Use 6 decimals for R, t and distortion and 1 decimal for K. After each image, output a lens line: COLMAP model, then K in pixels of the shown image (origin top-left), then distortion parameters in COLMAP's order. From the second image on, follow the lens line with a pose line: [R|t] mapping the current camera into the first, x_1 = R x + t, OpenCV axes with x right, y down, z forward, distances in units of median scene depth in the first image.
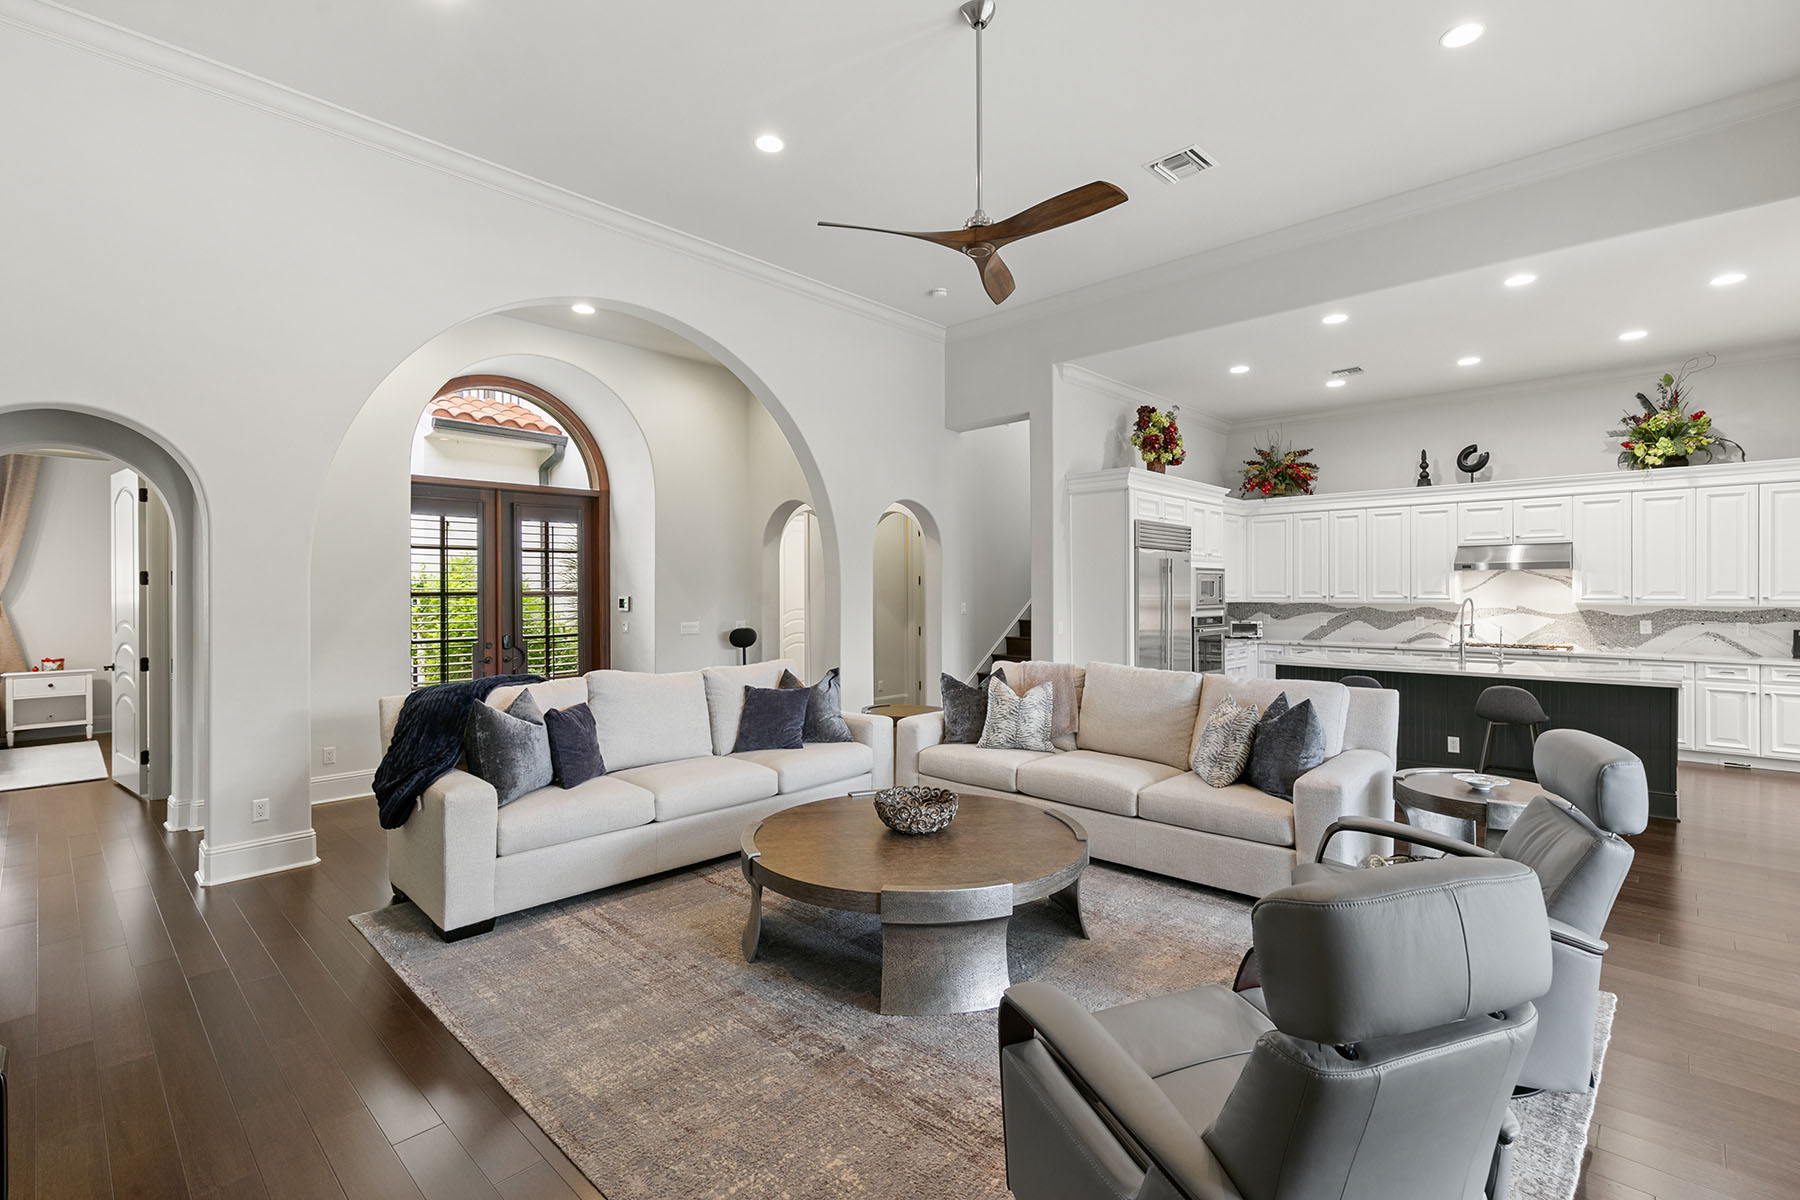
lens RADIAL K [[815.6, 0, 904.9], [0, 815.6, 591.9], [0, 0, 1]] dist [0.003224, -0.000078]
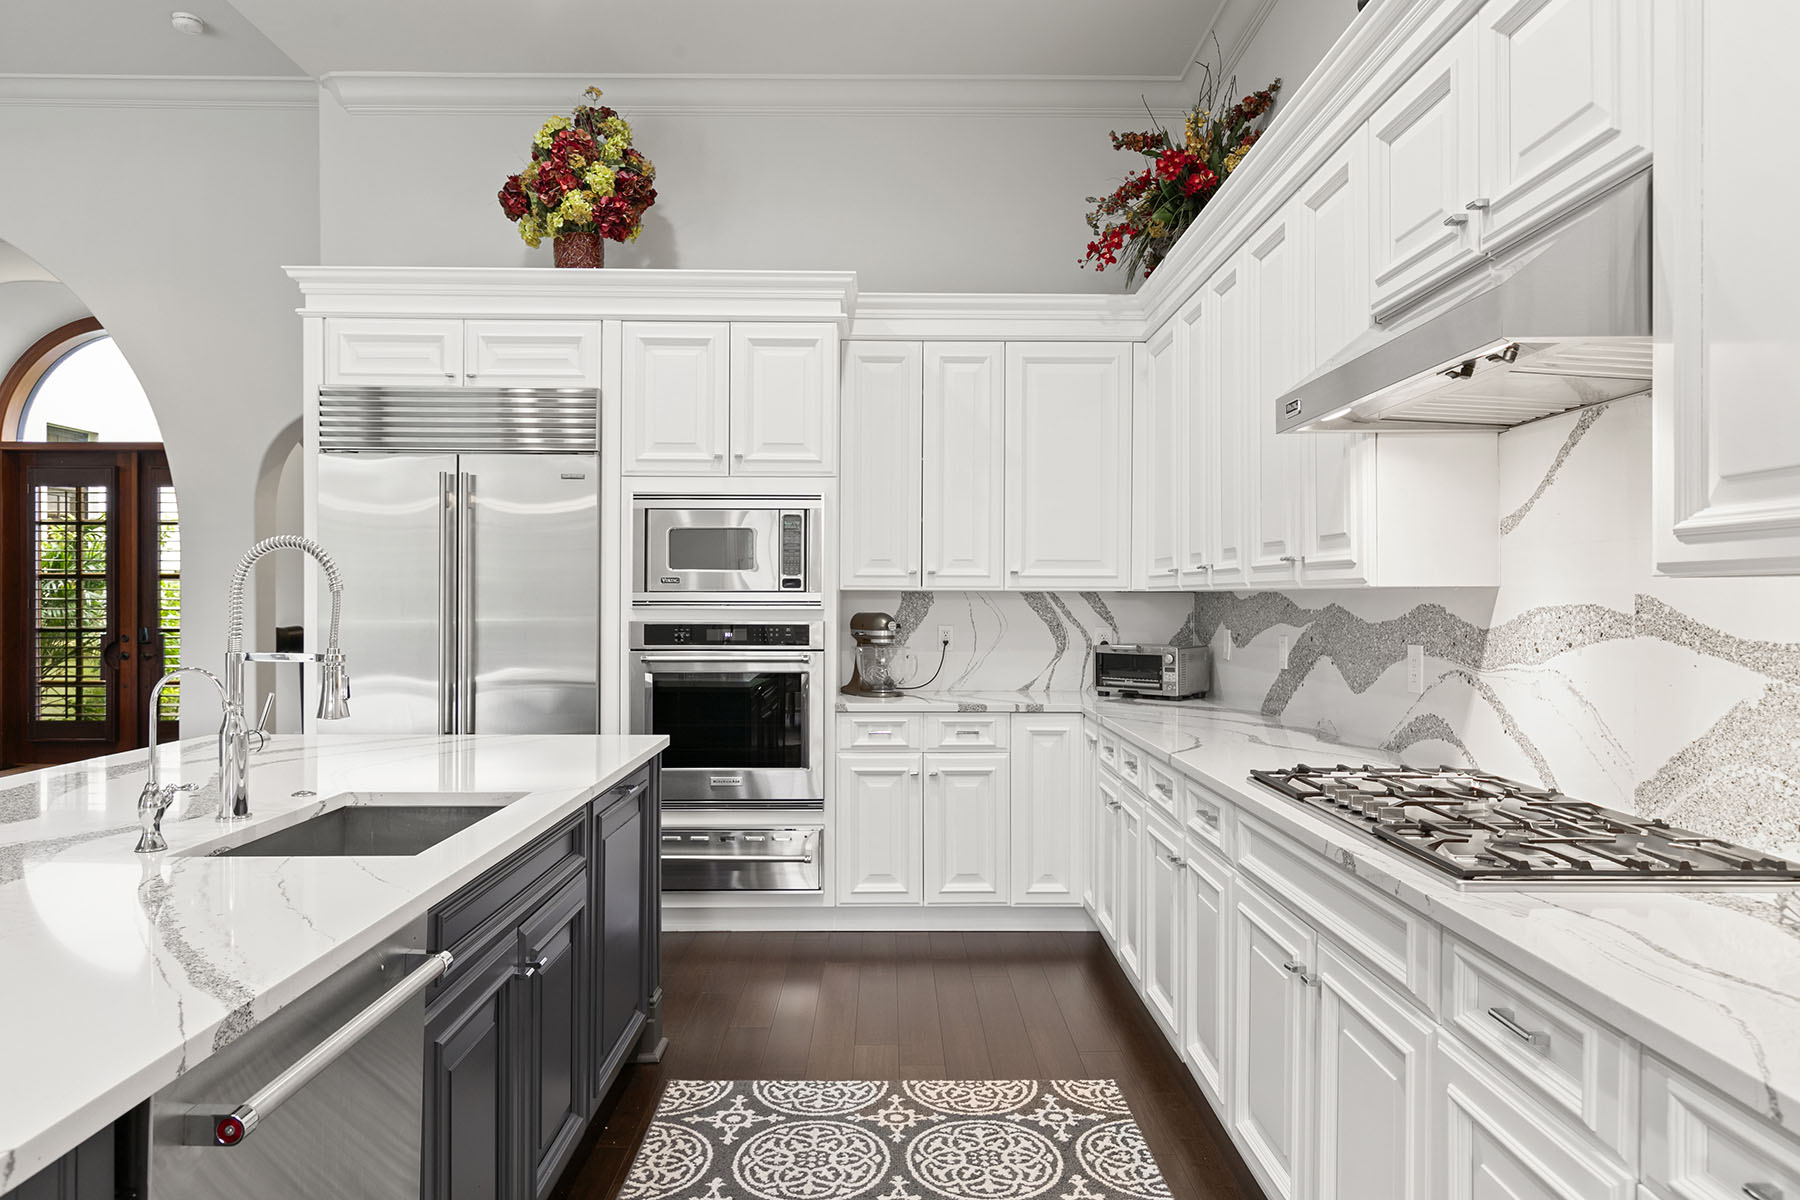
lens RADIAL K [[1120.8, 0, 900.3], [0, 1120.8, 595.4], [0, 0, 1]] dist [0.004140, -0.001668]
pose [[0.697417, 0.002078, -0.716663, 0.880109], [-0.003986, 0.999992, -0.000980, 0.019696], [0.716655, 0.003540, 0.697419, 0.771945]]
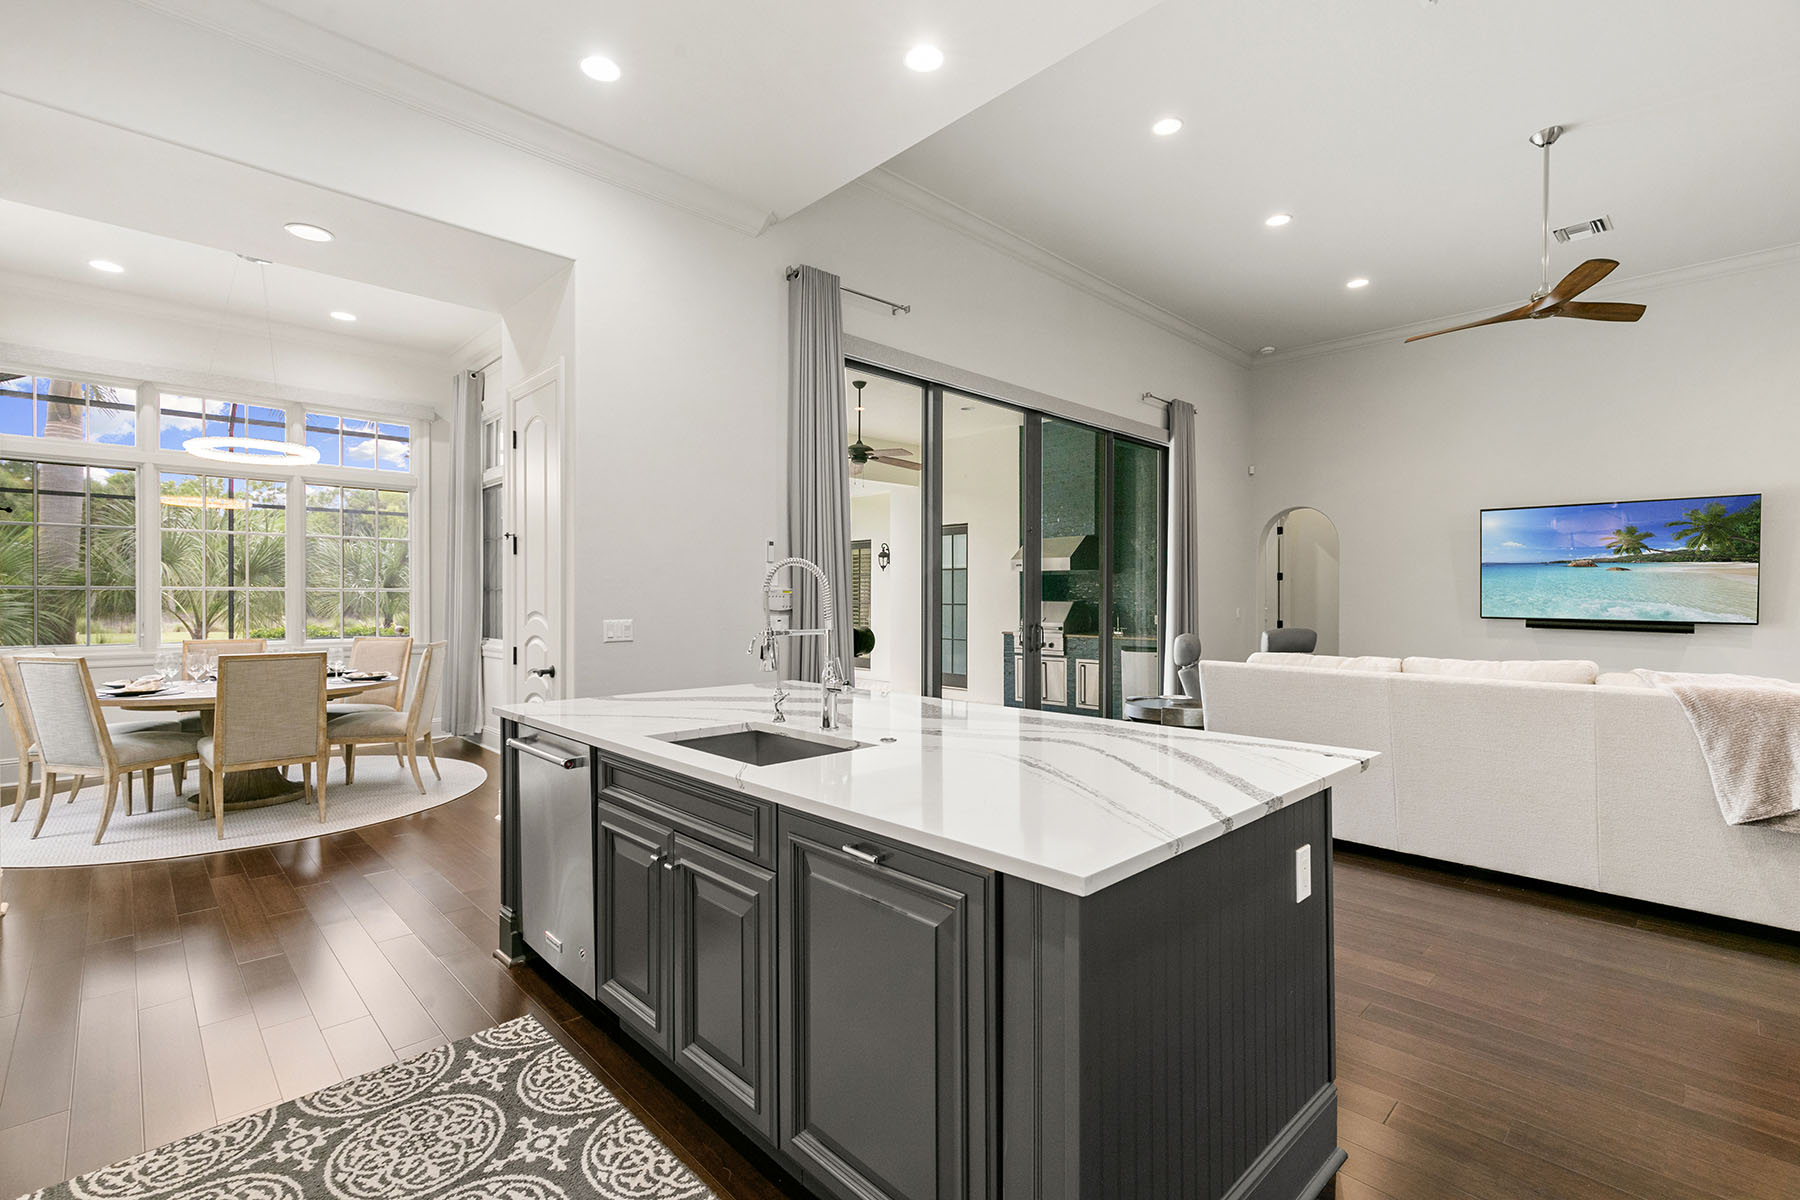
lens RADIAL K [[807.1, 0, 918.2], [0, 807.1, 596.7], [0, 0, 1]] dist [0.001551, -0.000023]
pose [[-0.999614, -0.005501, 0.027224, 0.454710], [-0.005200, 0.999924, 0.011141, 0.018203], [-0.027283, 0.010995, -0.999567, 1.237327]]
